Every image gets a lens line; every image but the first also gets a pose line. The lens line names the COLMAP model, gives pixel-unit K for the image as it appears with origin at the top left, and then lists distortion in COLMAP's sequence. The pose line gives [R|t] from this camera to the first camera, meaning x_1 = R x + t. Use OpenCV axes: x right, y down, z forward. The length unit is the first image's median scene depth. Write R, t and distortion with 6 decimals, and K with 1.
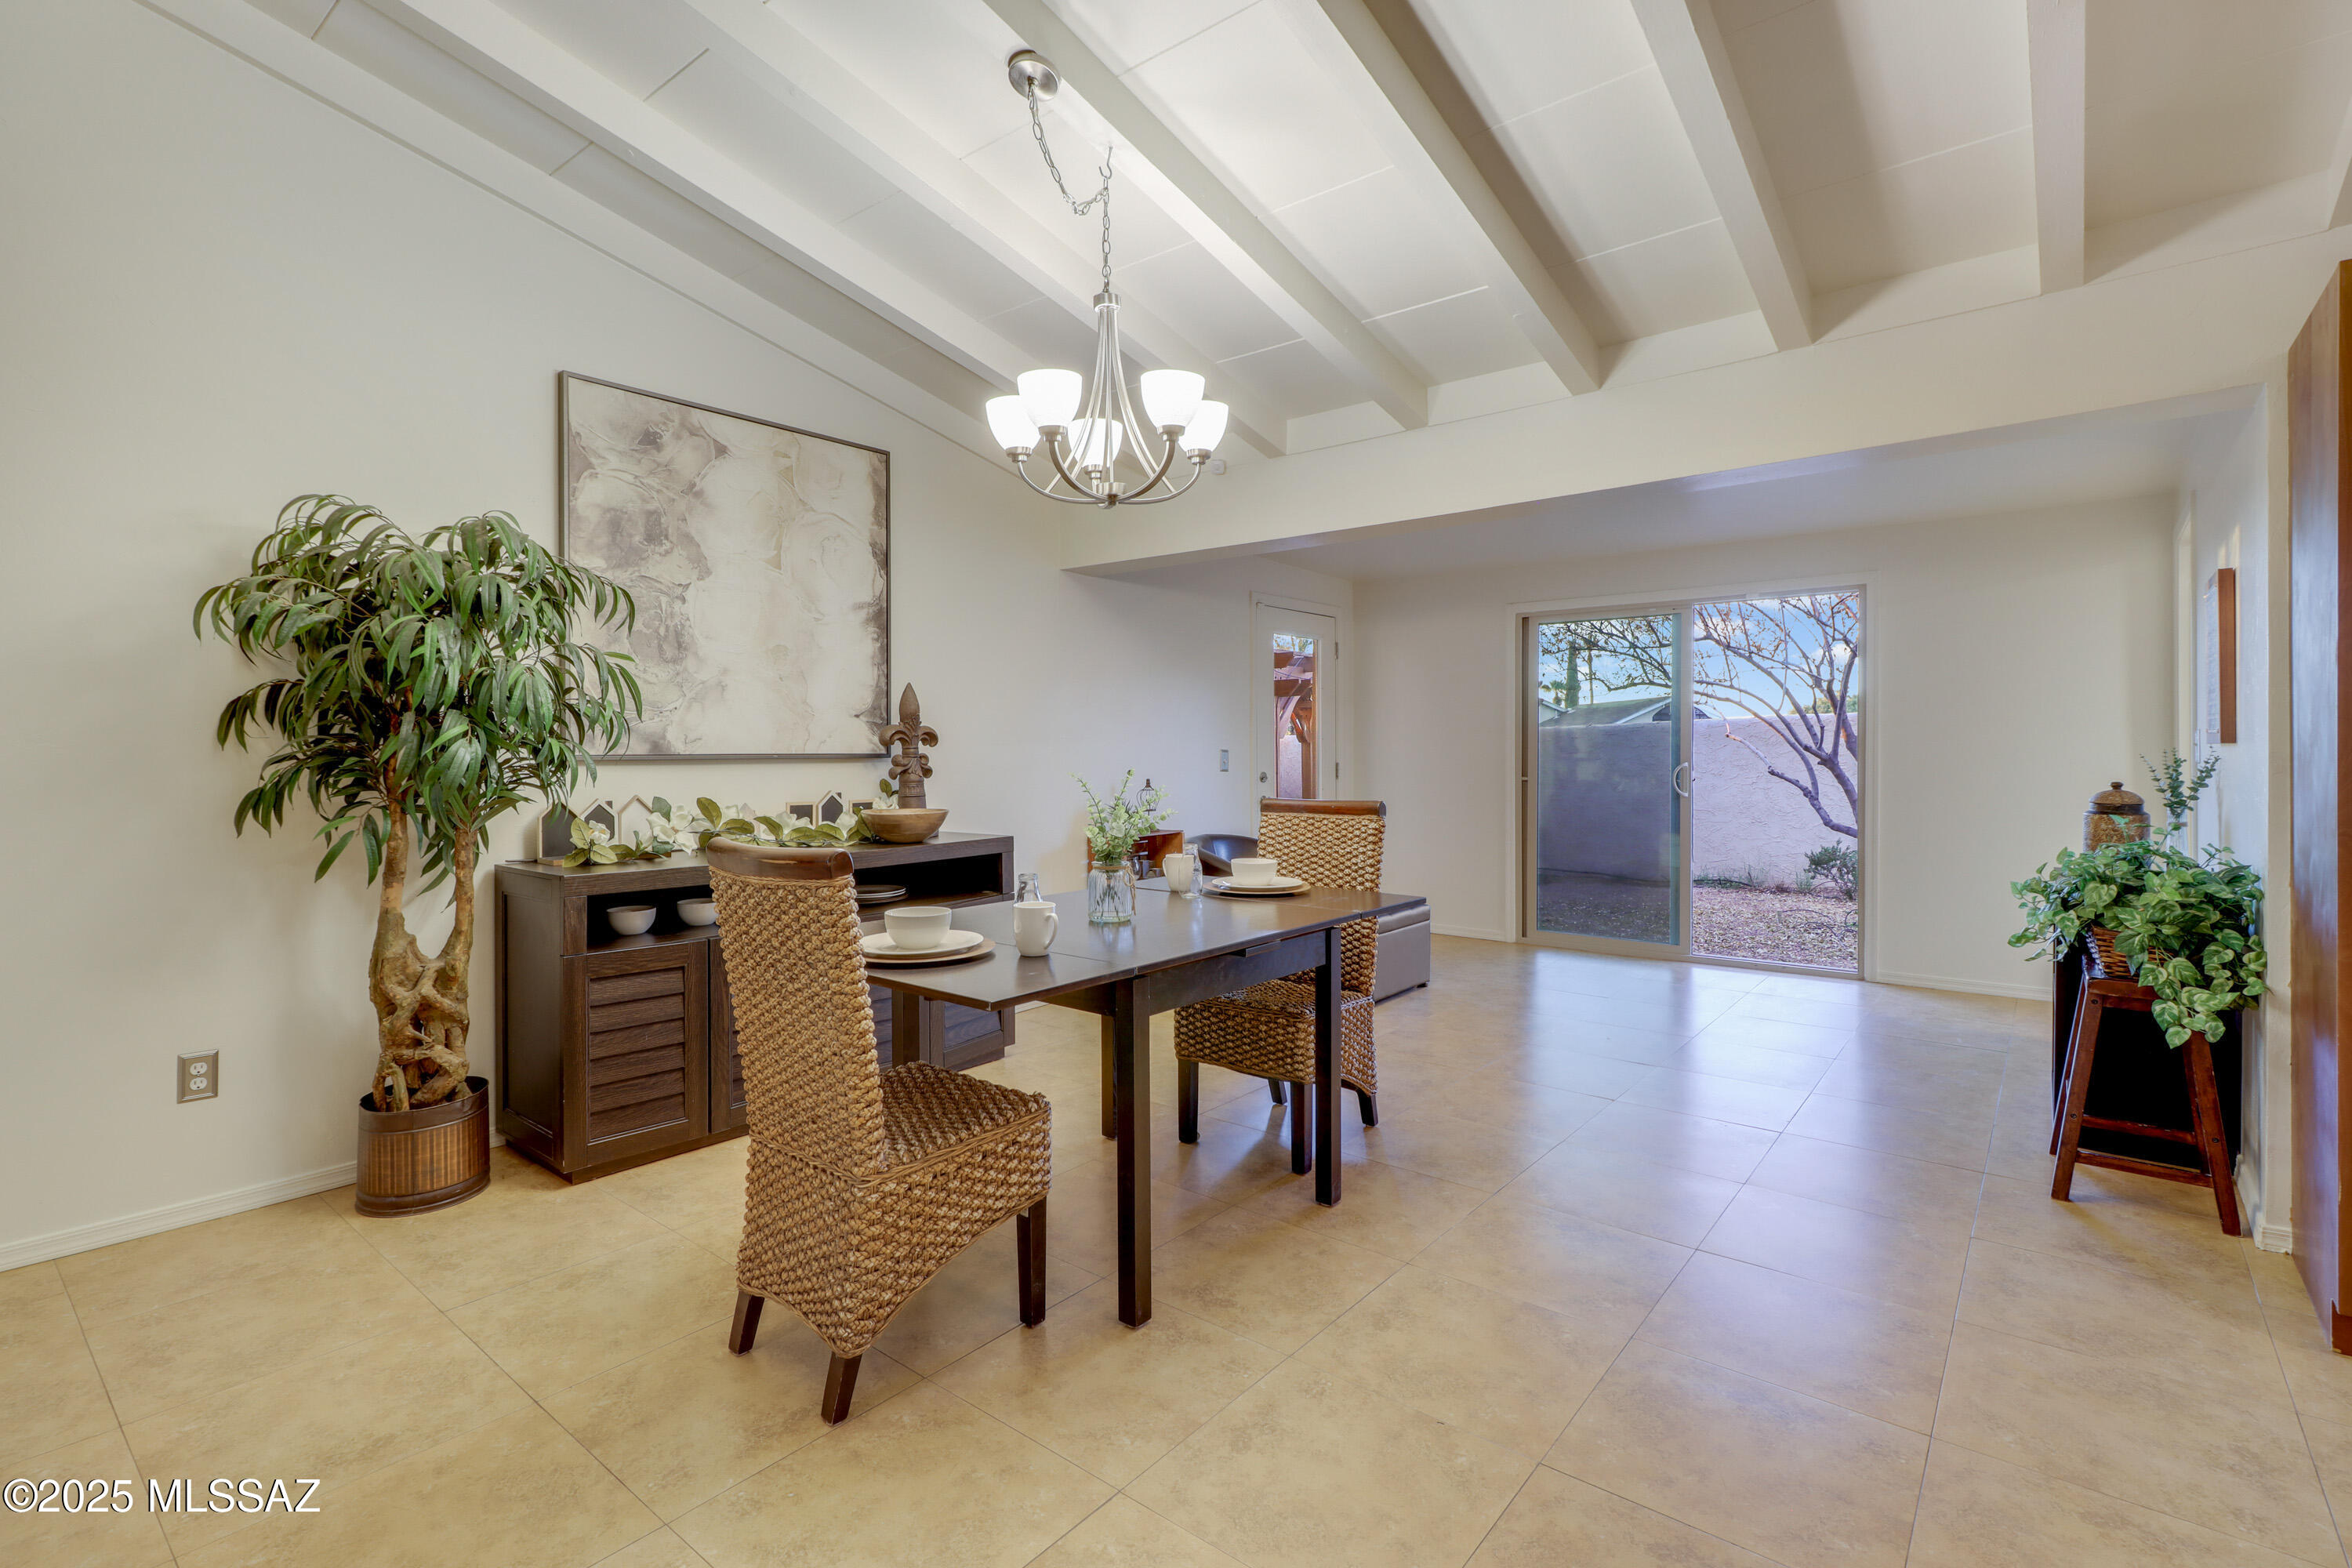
lens RADIAL K [[1098.2, 0, 1167.9], [0, 1098.2, 756.8], [0, 0, 1]] dist [0.001224, 0.000117]
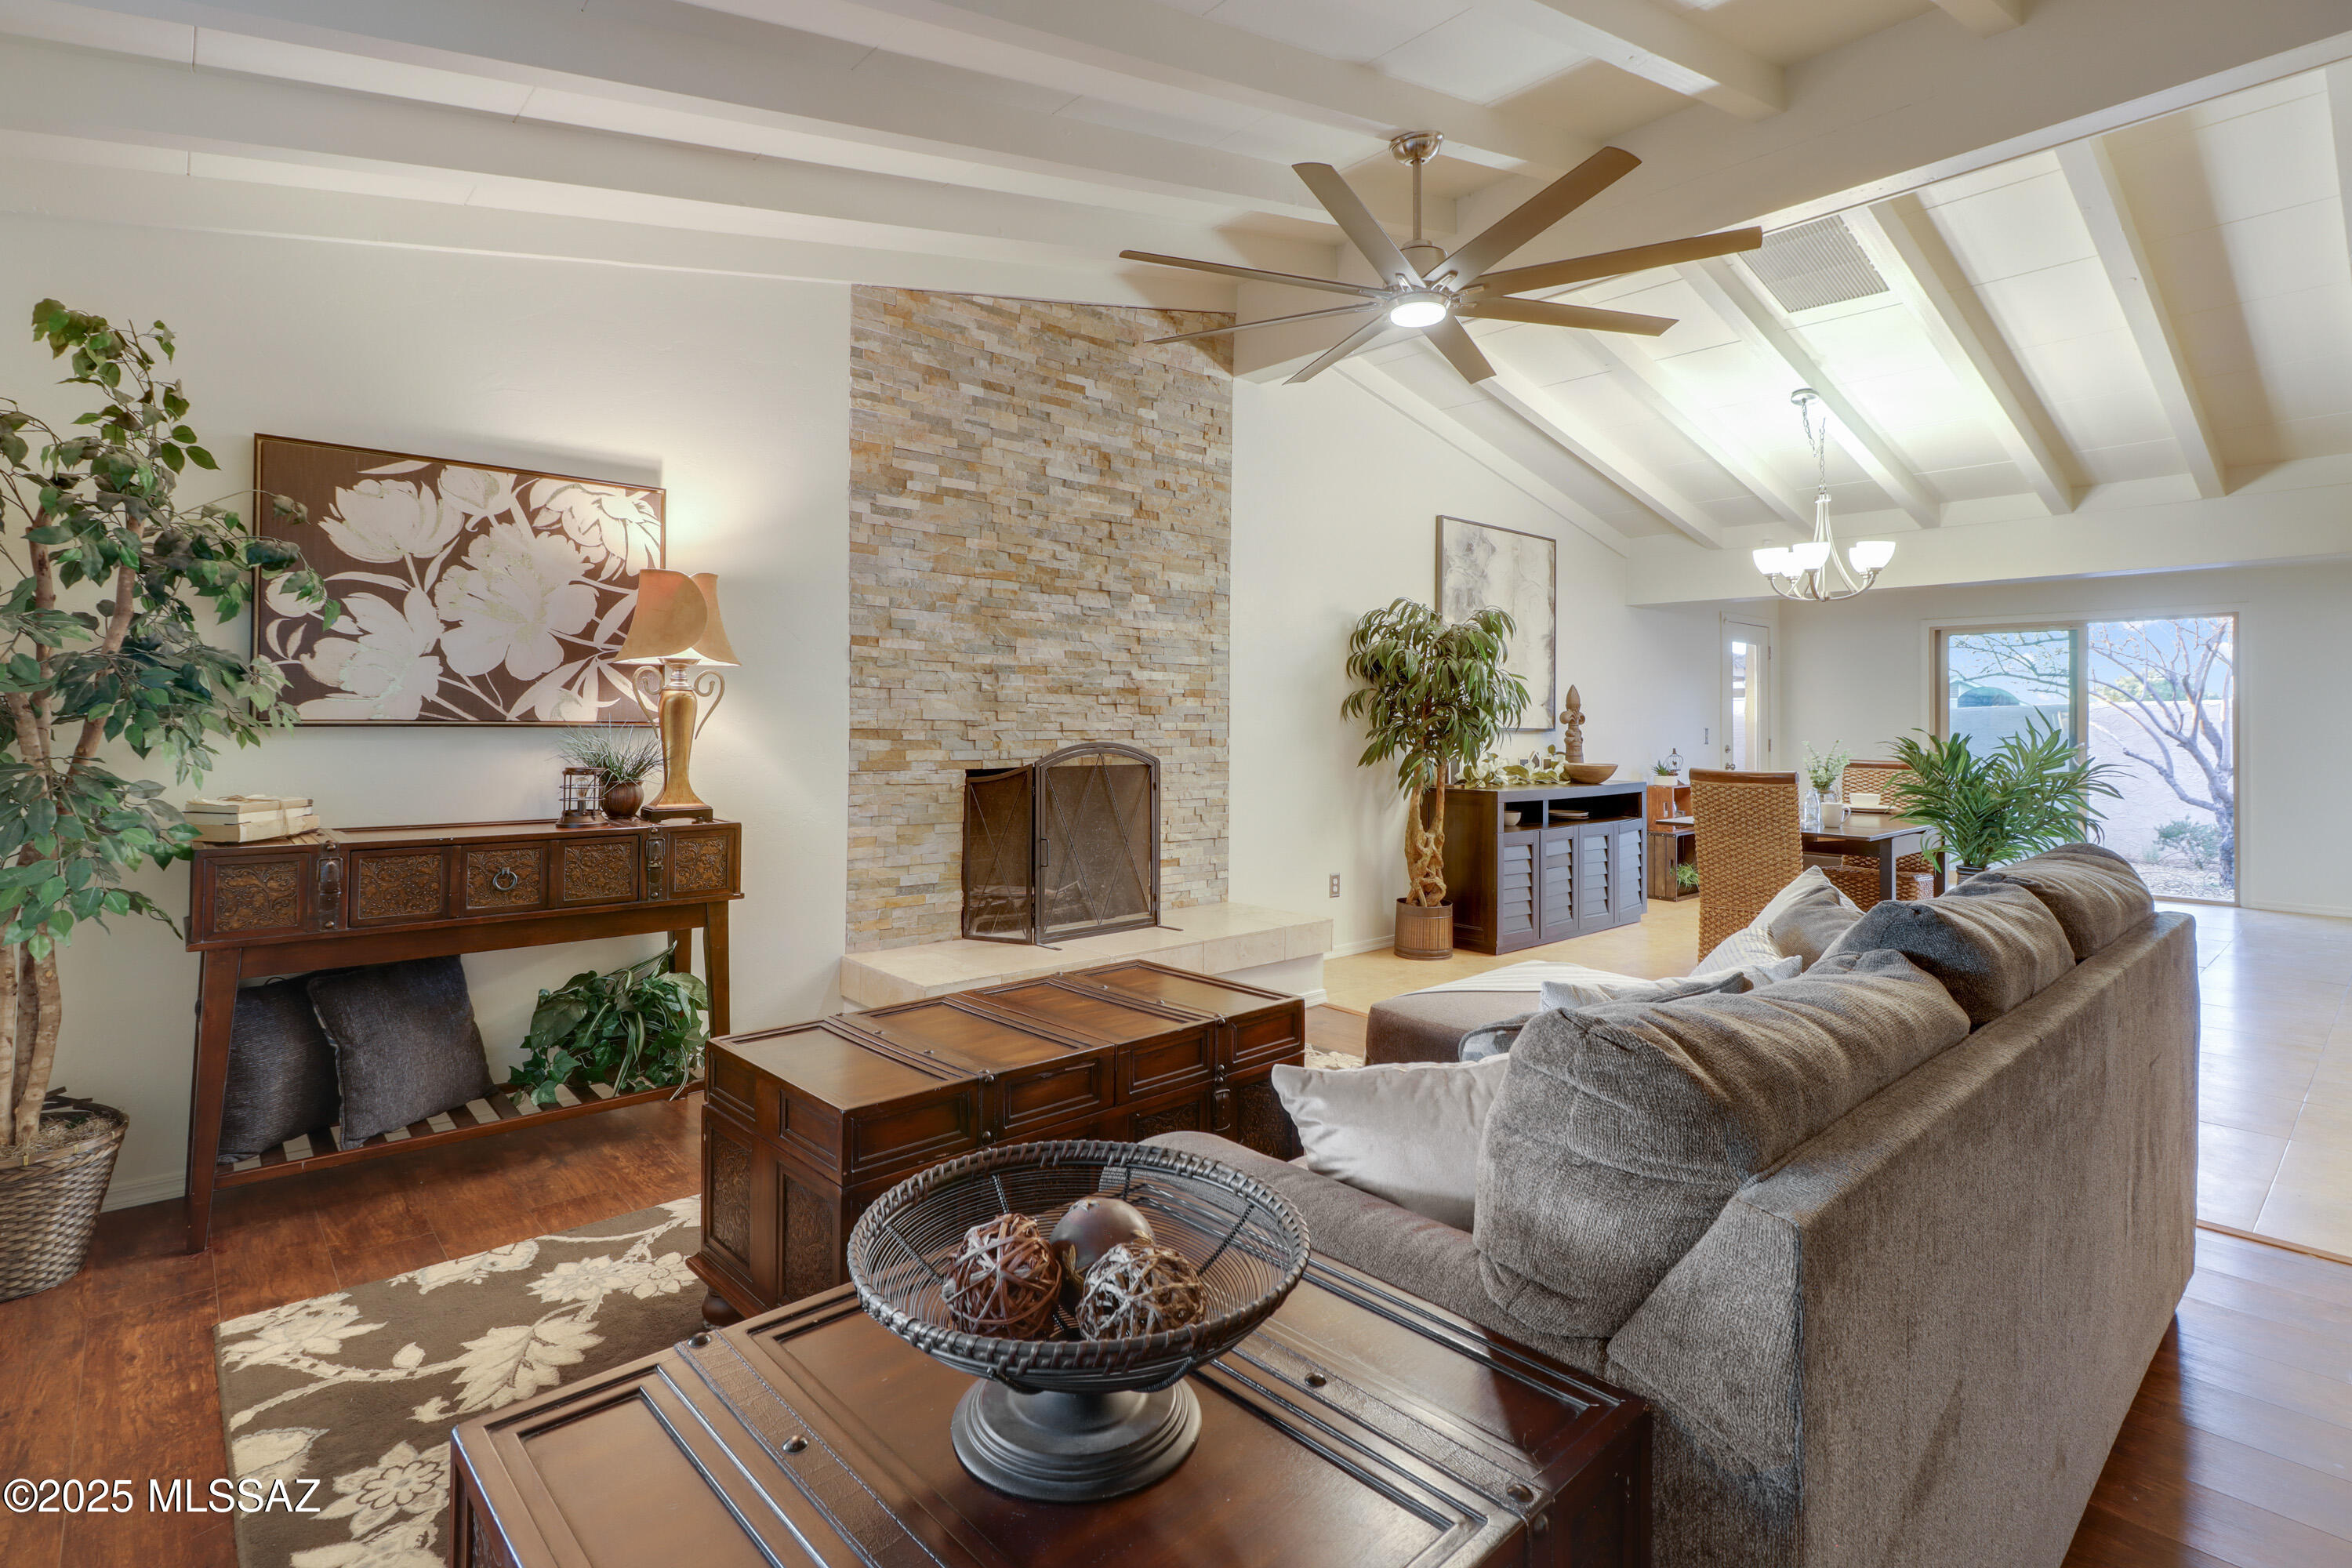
lens RADIAL K [[1137.3, 0, 1176.4], [0, 1137.3, 703.4], [0, 0, 1]] dist [0.001340, 0.000351]
pose [[0.988188, 0.011074, -0.152844, -0.547109], [-0.014426, 0.999679, -0.020842, 0.002715], [0.152564, 0.022801, 0.988030, -0.718006]]
